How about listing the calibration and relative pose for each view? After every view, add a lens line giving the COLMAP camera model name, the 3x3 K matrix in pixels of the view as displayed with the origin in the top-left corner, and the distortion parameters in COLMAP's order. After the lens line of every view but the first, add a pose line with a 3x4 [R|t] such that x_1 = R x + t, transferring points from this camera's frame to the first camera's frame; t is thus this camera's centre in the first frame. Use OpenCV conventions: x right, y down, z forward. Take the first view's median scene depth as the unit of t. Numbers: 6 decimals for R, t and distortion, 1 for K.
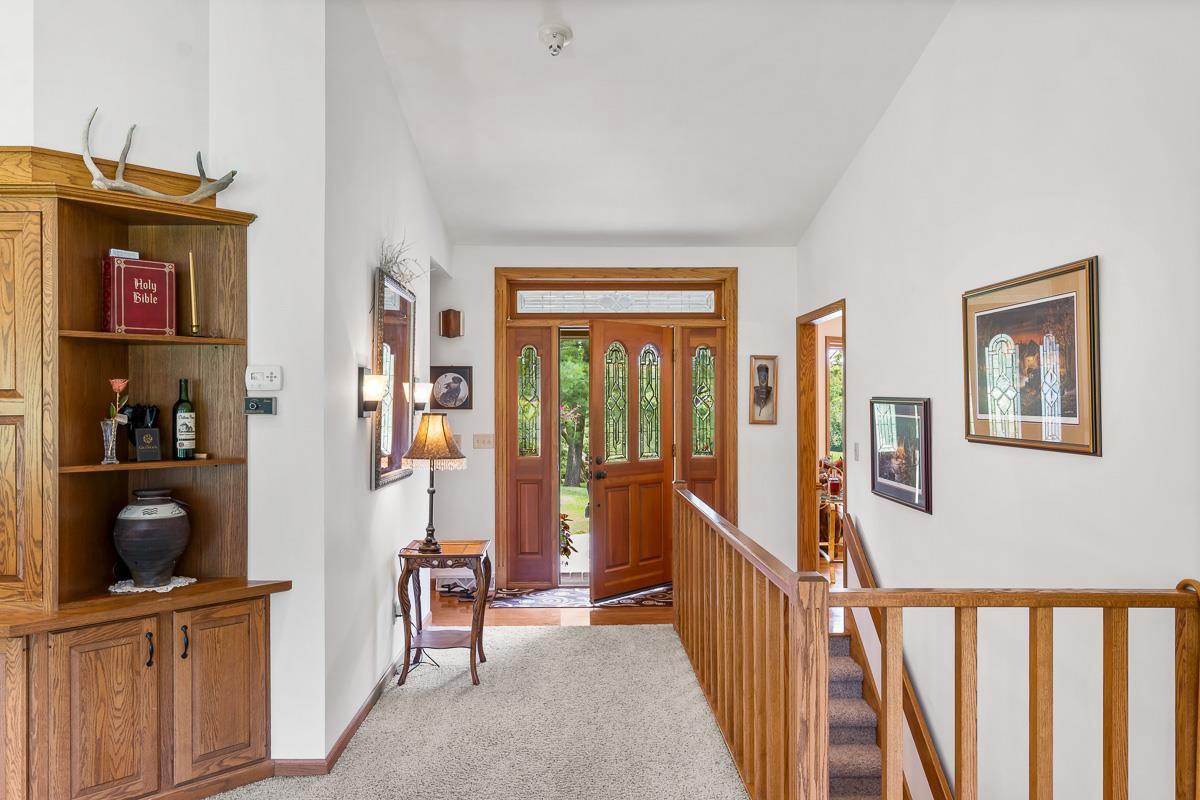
lens RADIAL K [[849.7, 0, 600.0], [0, 849.7, 400.0], [0, 0, 1]] dist [0.002577, 0.001449]
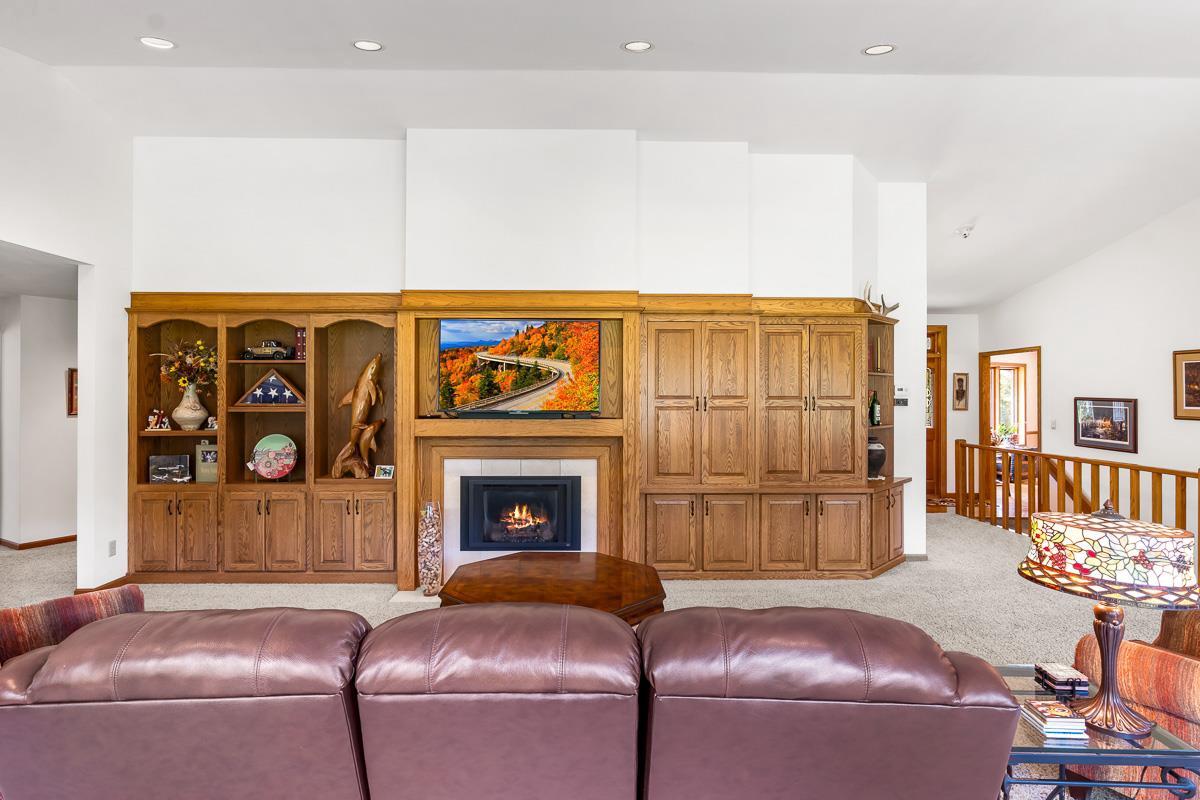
lens RADIAL K [[612.1, 0, 595.3], [0, 612.1, 391.9], [0, 0, 1]] dist [-0.001092, 0.000304]
pose [[0.999993, 0.003623, -0.001211, -0.871150], [-0.003622, 0.999993, 0.001166, -0.014500], [0.001215, -0.001162, 0.999999, -0.479557]]
